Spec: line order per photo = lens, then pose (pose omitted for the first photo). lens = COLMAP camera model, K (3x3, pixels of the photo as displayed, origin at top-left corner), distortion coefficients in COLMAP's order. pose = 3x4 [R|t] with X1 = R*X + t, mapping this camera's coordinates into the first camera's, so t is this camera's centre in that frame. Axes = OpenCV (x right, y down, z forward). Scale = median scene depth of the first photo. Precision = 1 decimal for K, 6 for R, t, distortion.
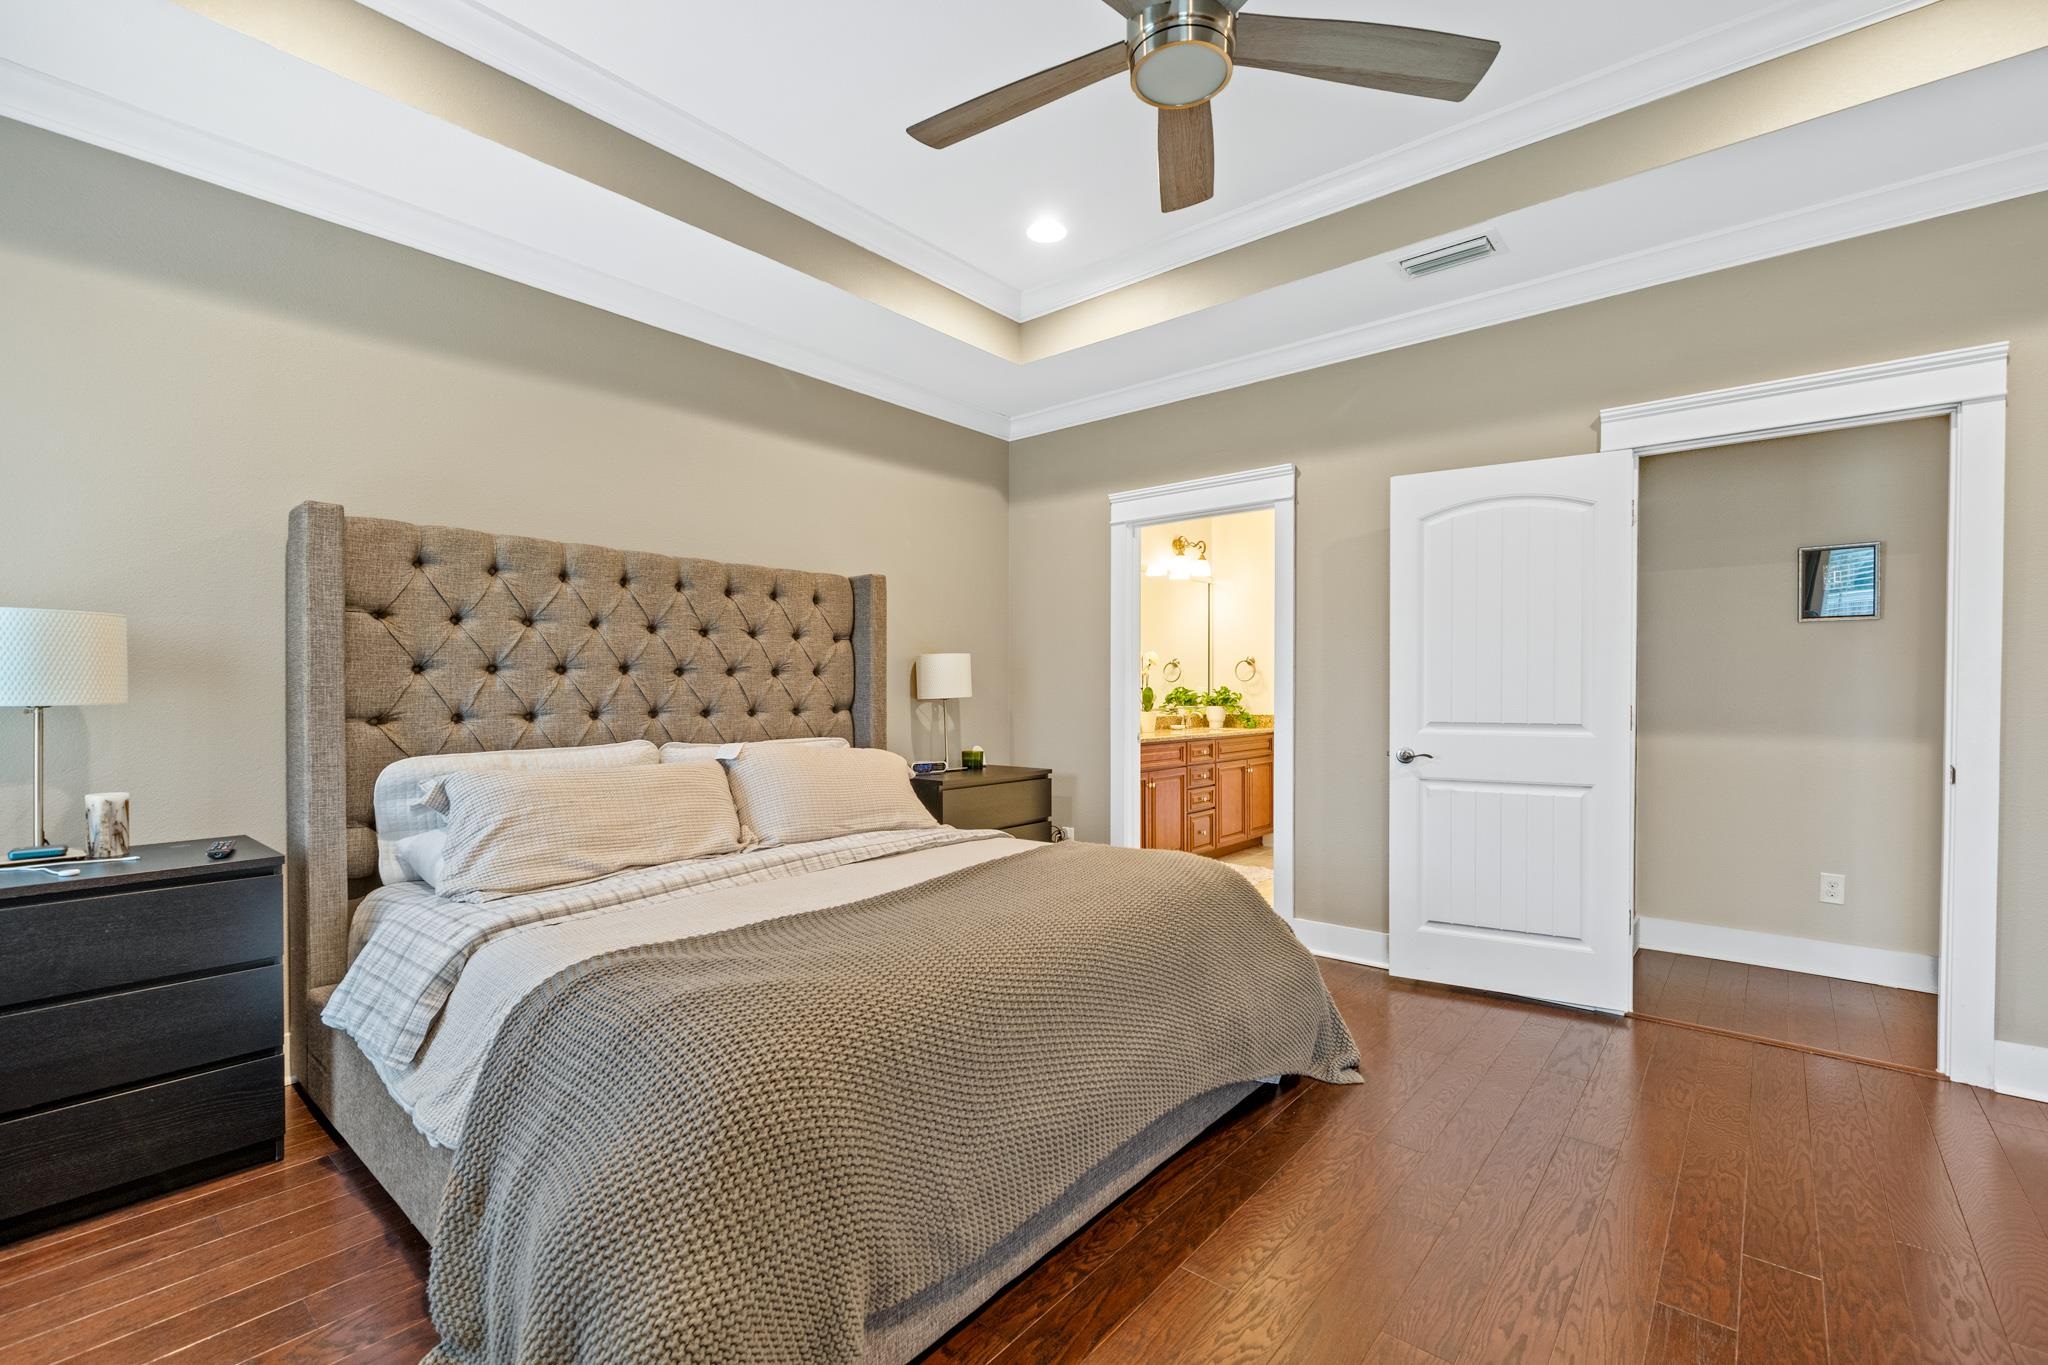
lens RADIAL K [[907.0, 0, 1027.4], [0, 907.0, 692.2], [0, 0, 1]] dist [0.000456, 0.000006]
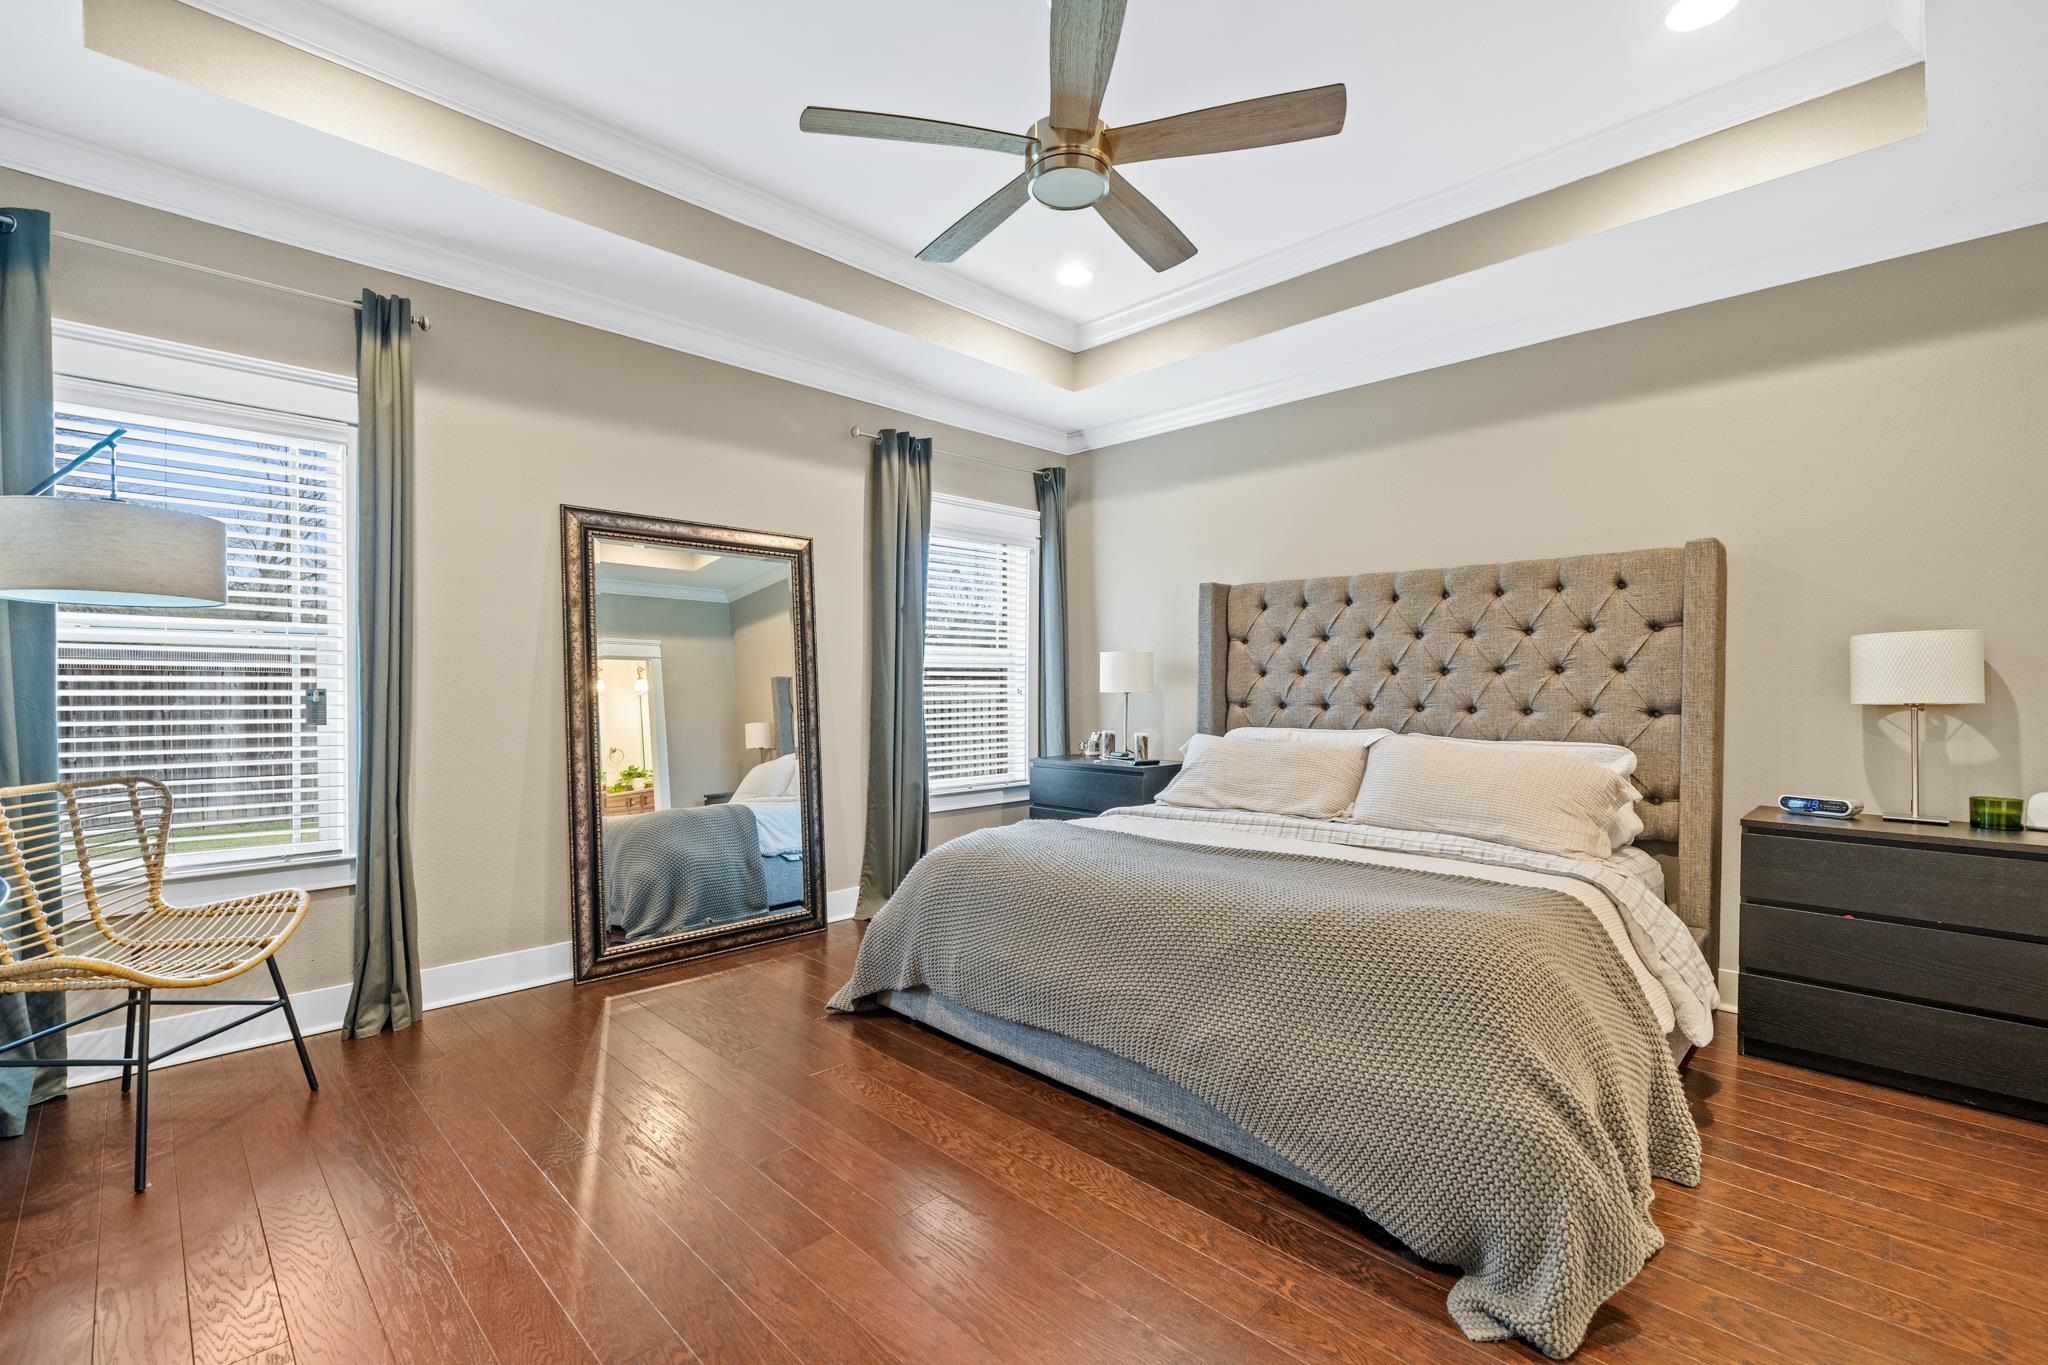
lens RADIAL K [[907.0, 0, 1026.9], [0, 907.0, 685.8], [0, 0, 1]] dist [0.000456, 0.000006]
pose [[-0.090250, 0.001737, -0.995918, 0.817255], [-0.007153, 0.999972, 0.002393, -0.004004], [0.995893, 0.007340, -0.090235, 0.625535]]
